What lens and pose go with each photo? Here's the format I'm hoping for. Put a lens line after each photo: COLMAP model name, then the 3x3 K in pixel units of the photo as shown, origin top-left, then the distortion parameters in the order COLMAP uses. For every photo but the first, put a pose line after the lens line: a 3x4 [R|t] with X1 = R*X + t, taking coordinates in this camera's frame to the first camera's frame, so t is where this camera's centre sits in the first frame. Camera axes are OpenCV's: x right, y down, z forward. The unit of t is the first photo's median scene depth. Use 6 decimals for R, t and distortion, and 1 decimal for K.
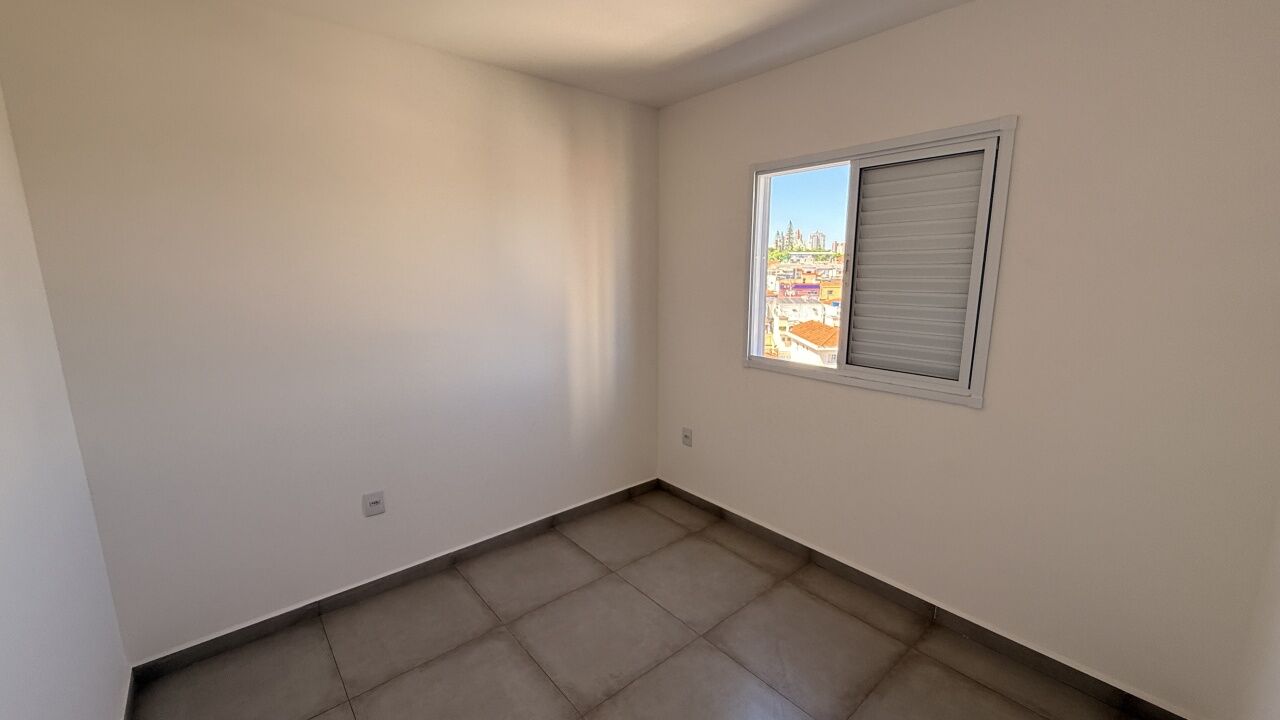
lens RADIAL K [[509.3, 0, 636.9], [0, 509.3, 360.6], [0, 0, 1]] dist [0.000420, 0.000293]
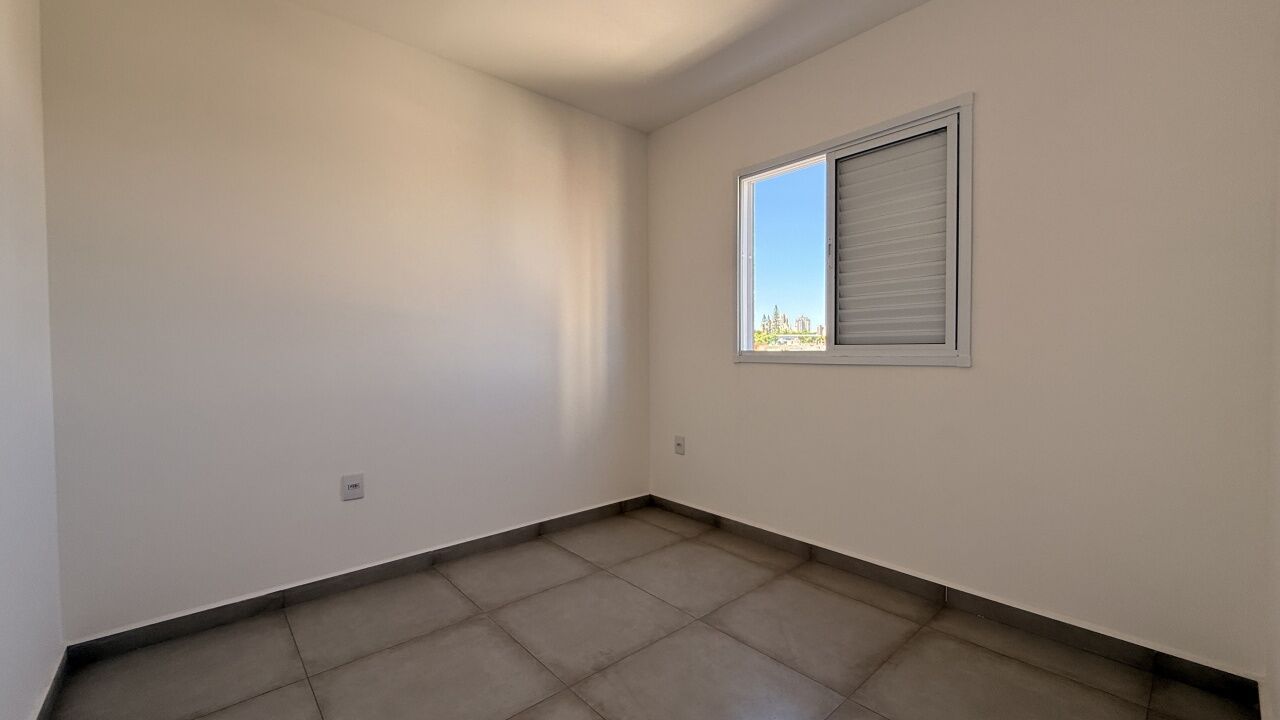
lens RADIAL K [[509.3, 0, 636.9], [0, 509.3, 360.6], [0, 0, 1]] dist [0.000420, 0.000293]
pose [[0.999837, -0.001899, 0.017931, -0.001142], [0.004720, 0.987328, -0.158621, 0.209391], [-0.017403, 0.158680, 0.987177, 0.012619]]
